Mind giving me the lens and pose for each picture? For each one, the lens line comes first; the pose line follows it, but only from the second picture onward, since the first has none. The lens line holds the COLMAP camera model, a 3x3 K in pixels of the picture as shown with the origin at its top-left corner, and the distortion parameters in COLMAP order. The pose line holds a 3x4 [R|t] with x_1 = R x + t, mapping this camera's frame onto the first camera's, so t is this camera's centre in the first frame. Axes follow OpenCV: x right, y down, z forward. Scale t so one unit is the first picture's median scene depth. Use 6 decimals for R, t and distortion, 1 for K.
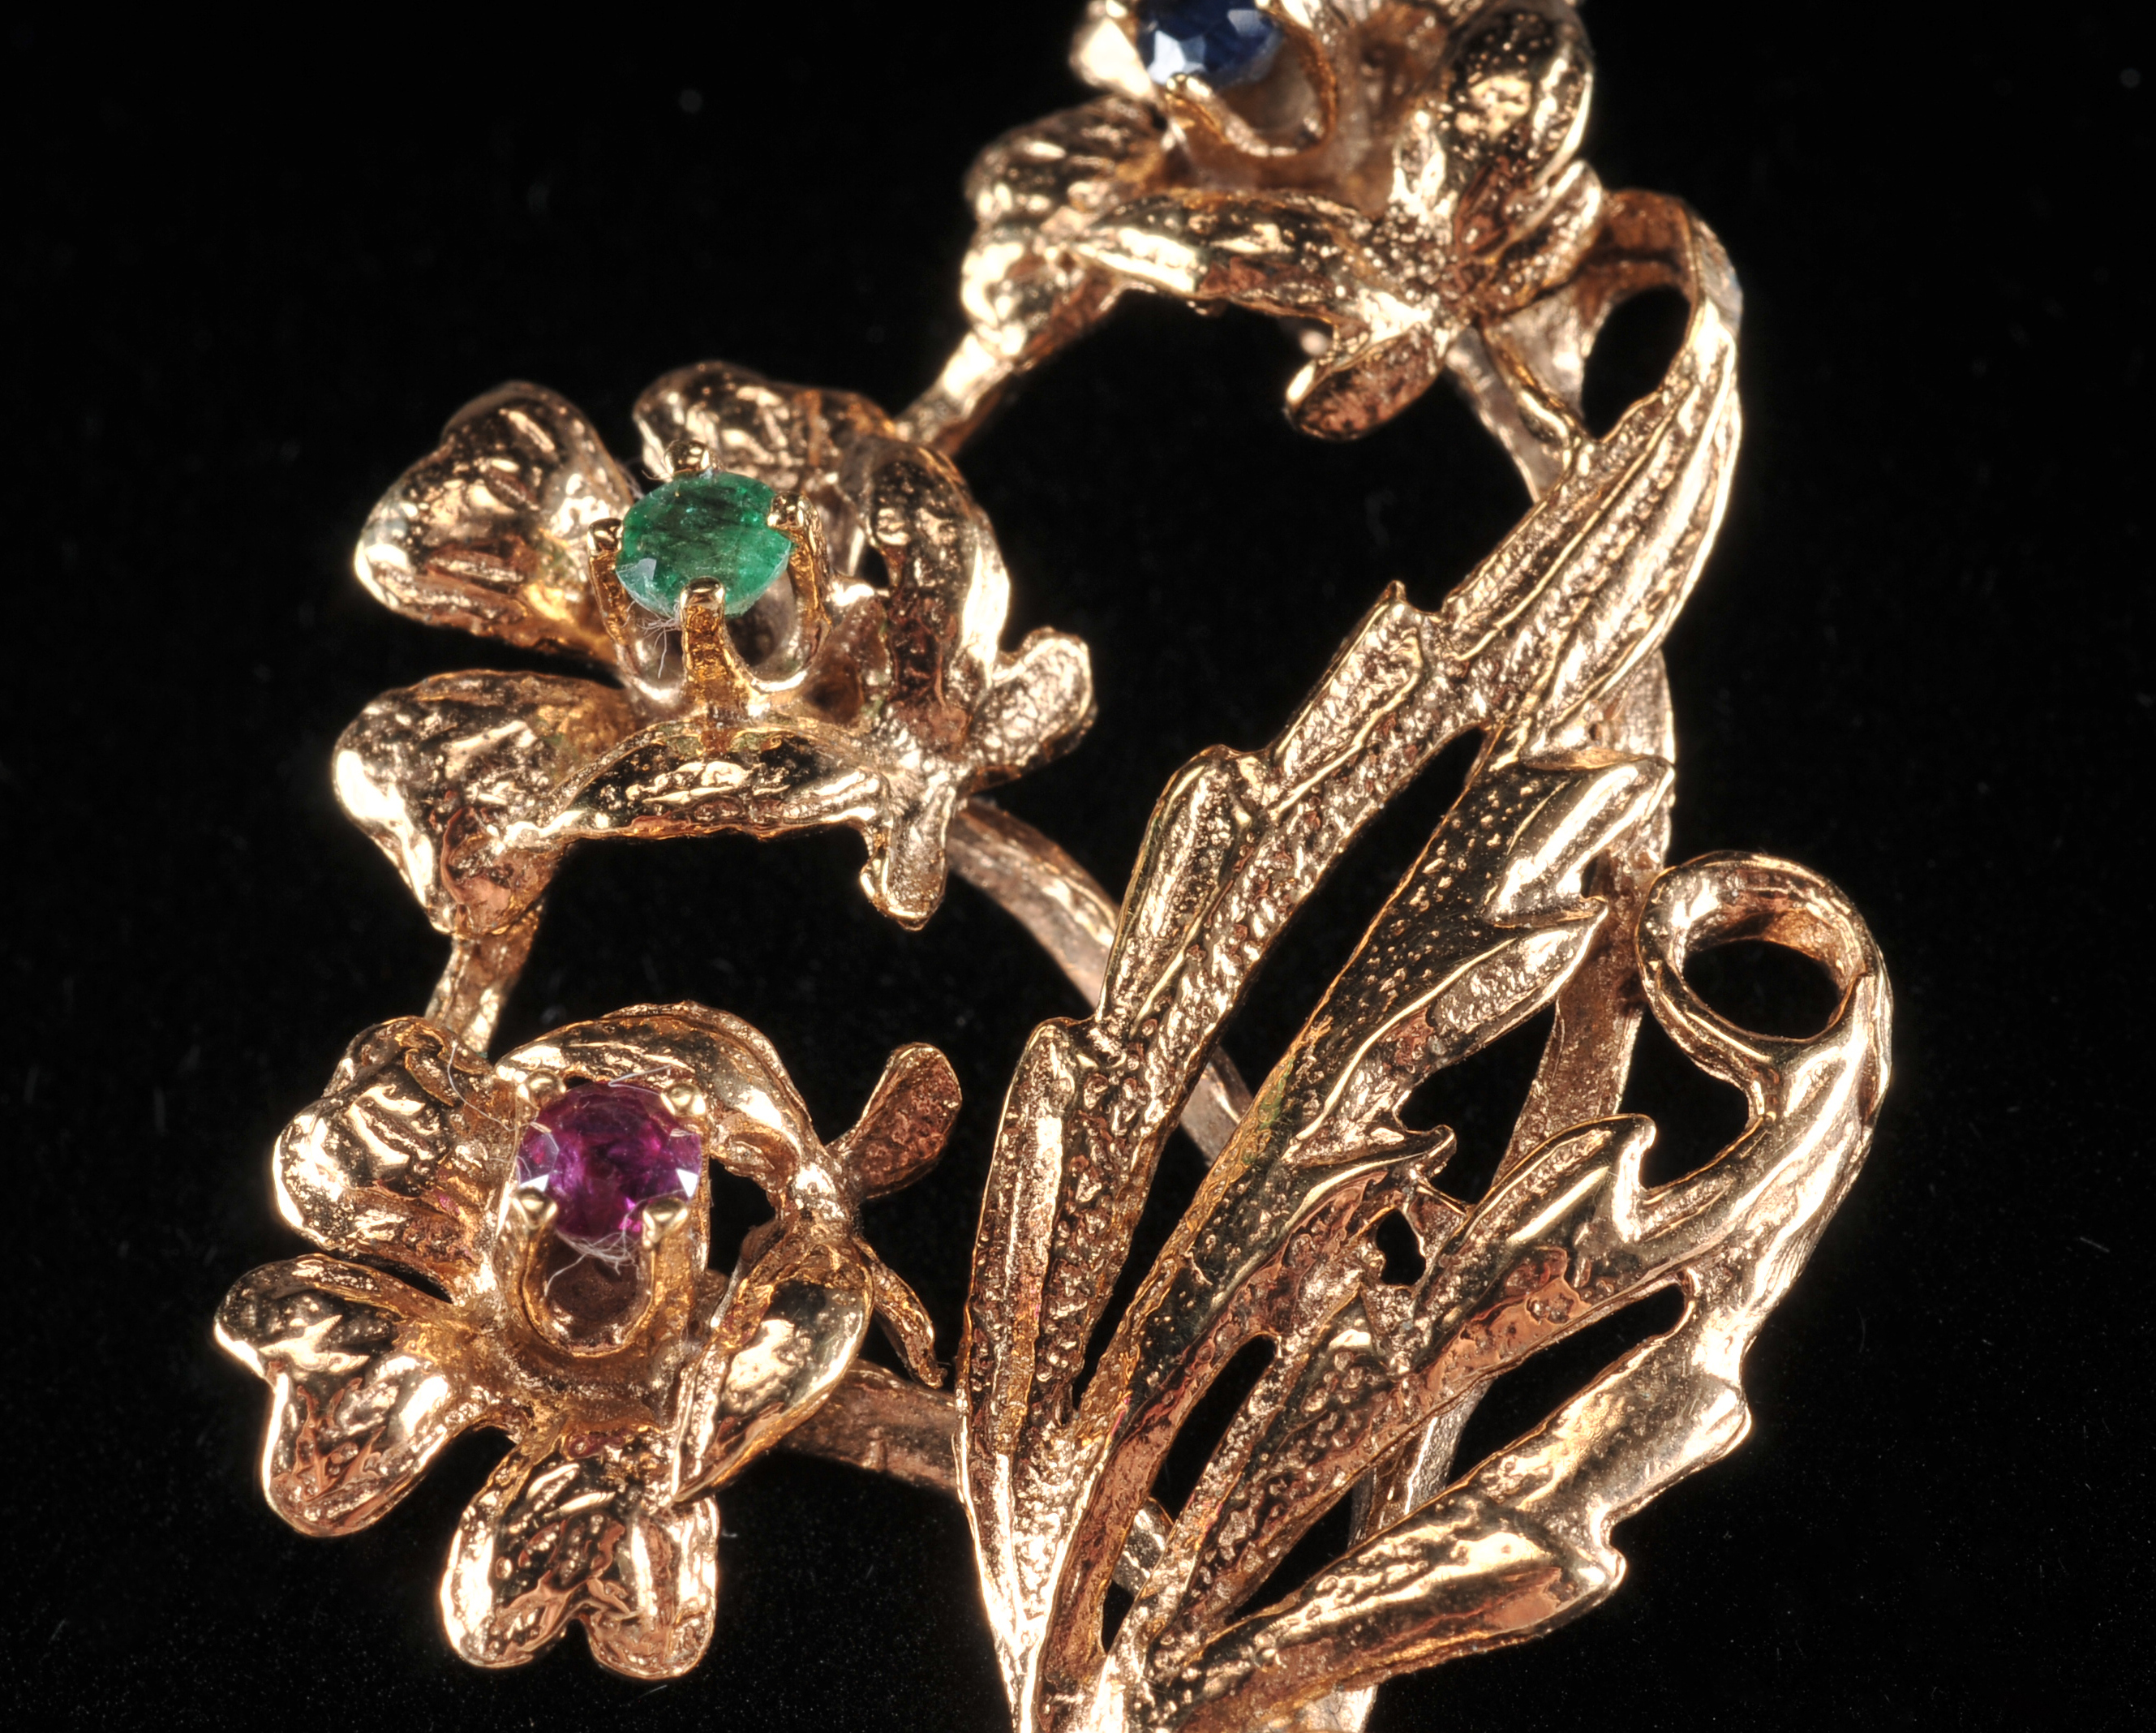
lens RADIAL K [[9108.0, 0, 1078.0], [0, 9108.0, 866.5], [0, 0, 1]] dist [0.065727, -0.575888]
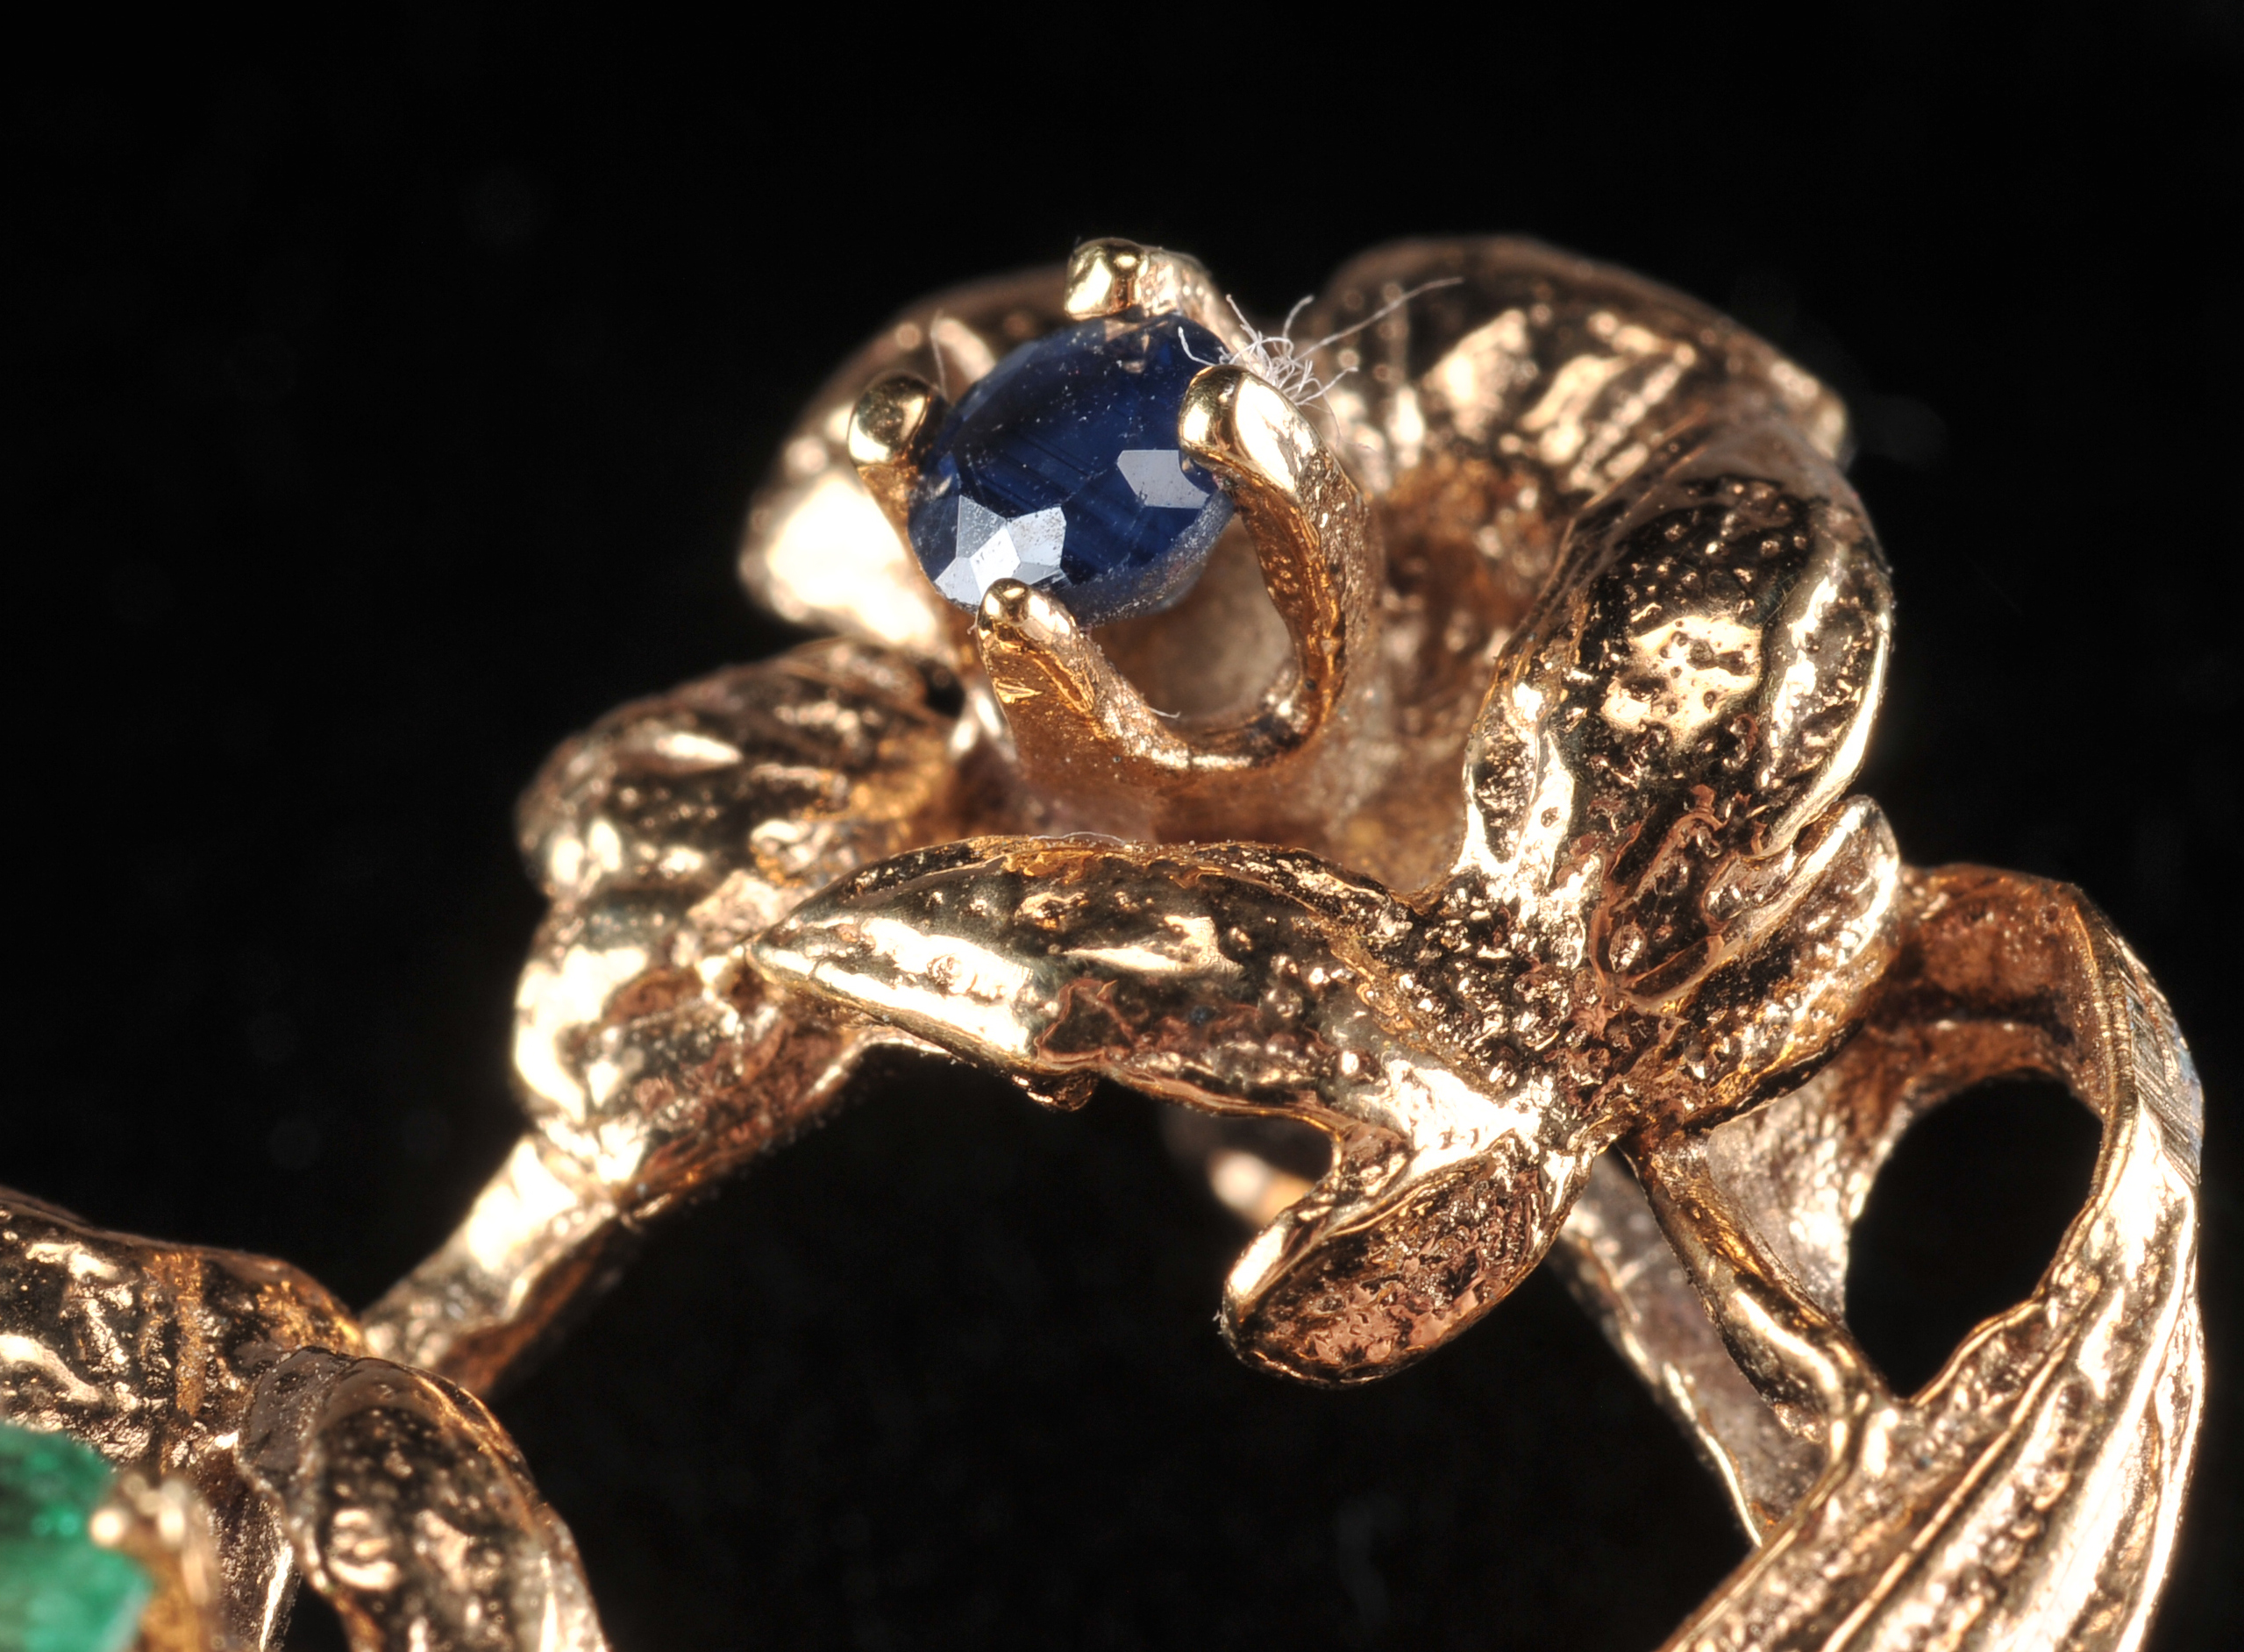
lens RADIAL K [[13821.7, 0, 1122.0], [0, 13821.7, 826.0], [0, 0, 1]] dist [0.172011, -9.738132]
pose [[0.997737, 0.028619, 0.060844, -0.025424], [-0.022995, 0.995566, -0.091208, -0.010966], [-0.063185, 0.089602, 0.993971, 0.303356]]
